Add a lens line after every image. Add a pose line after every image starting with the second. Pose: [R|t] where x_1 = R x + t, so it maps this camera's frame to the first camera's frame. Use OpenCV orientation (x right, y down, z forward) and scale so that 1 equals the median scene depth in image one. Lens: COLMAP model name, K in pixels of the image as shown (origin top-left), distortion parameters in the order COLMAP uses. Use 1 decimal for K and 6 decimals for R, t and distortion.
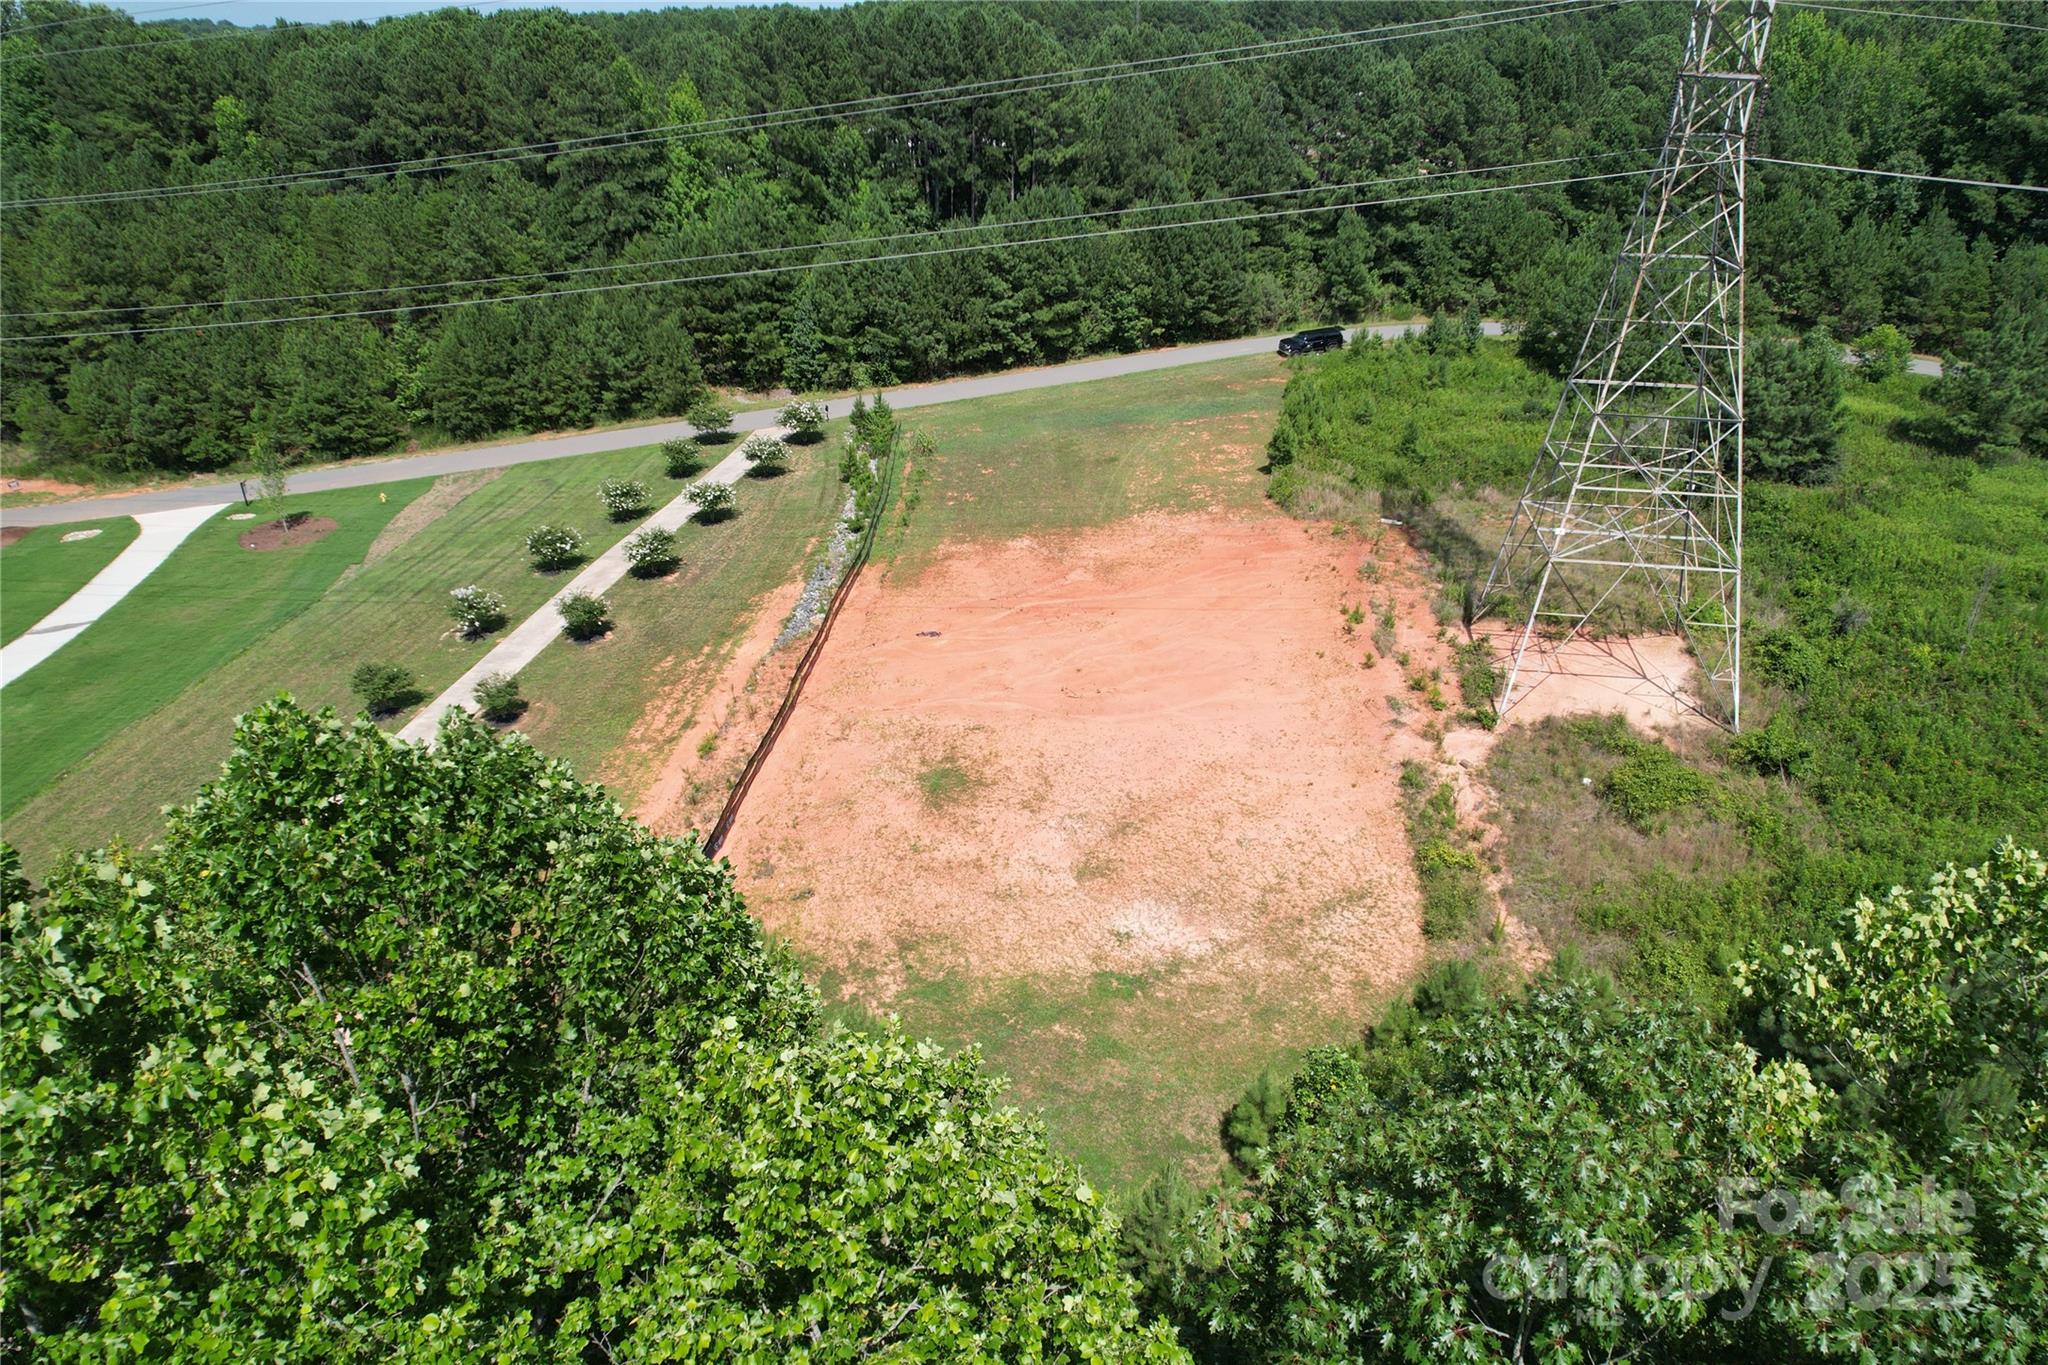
lens RADIAL K [[1306.7, 0, 1035.2], [0, 1306.7, 688.6], [0, 0, 1]] dist [-0.073066, 0.066522]
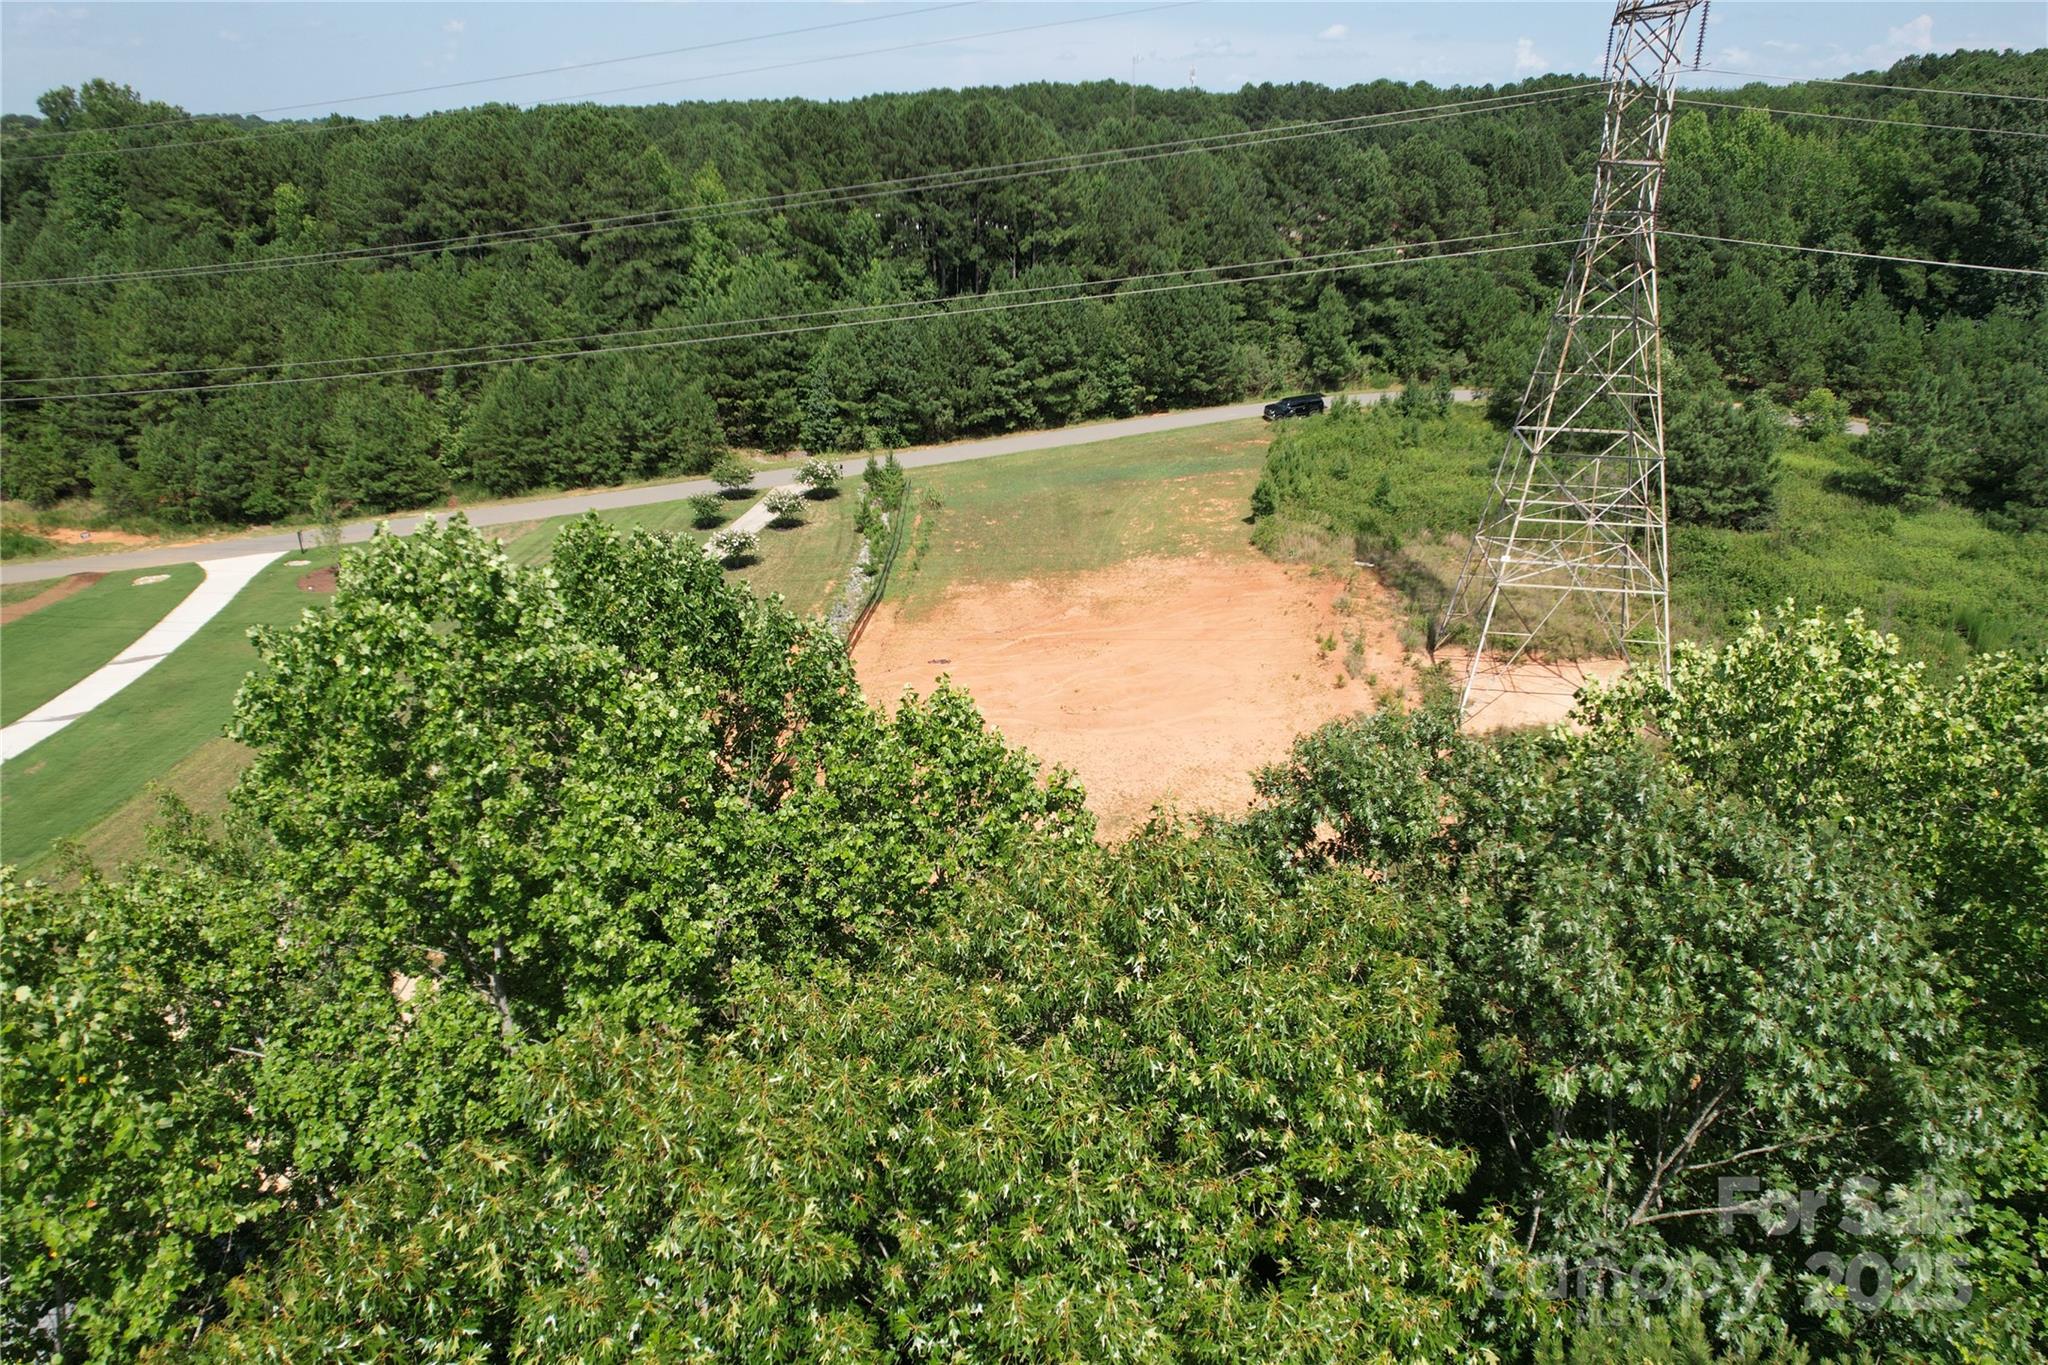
lens RADIAL K [[1306.7, 0, 1035.2], [0, 1306.7, 688.6], [0, 0, 1]] dist [-0.073066, 0.066522]
pose [[1.000000, -0.000119, 0.000612, -0.001220], [0.000155, 0.998234, -0.059408, 0.029883], [-0.000604, 0.059408, 0.998234, -0.059044]]
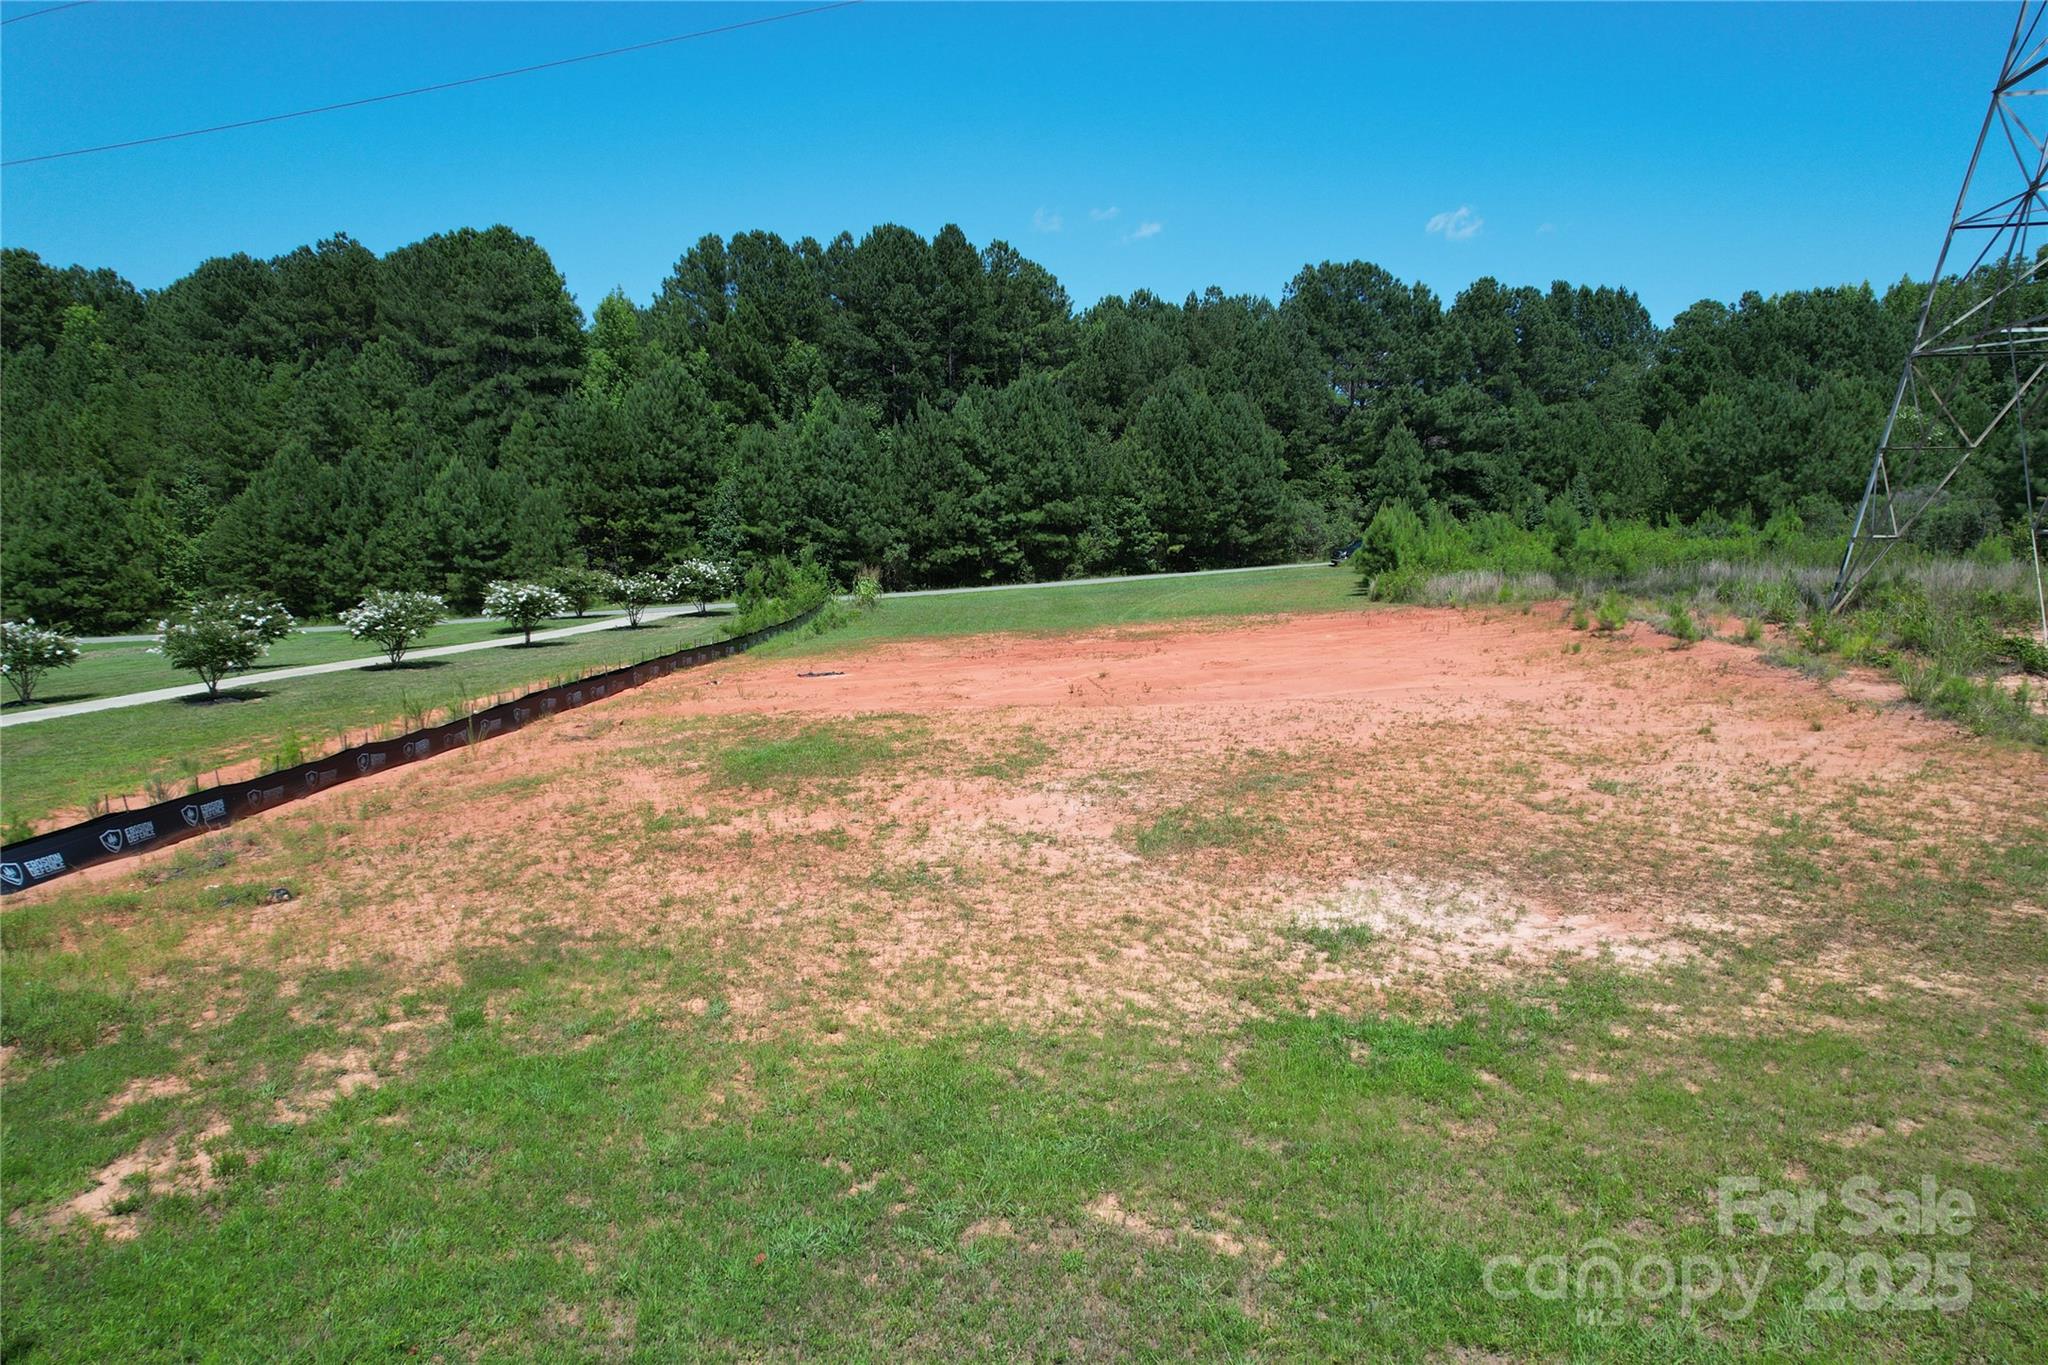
lens RADIAL K [[1306.7, 0, 1035.2], [0, 1306.7, 688.6], [0, 0, 1]] dist [-0.073066, 0.066522]
pose [[0.999969, -0.001763, 0.007646, 0.002189], [0.004385, 0.933640, -0.358185, 0.103009], [-0.006508, 0.358207, 0.933619, 0.322644]]
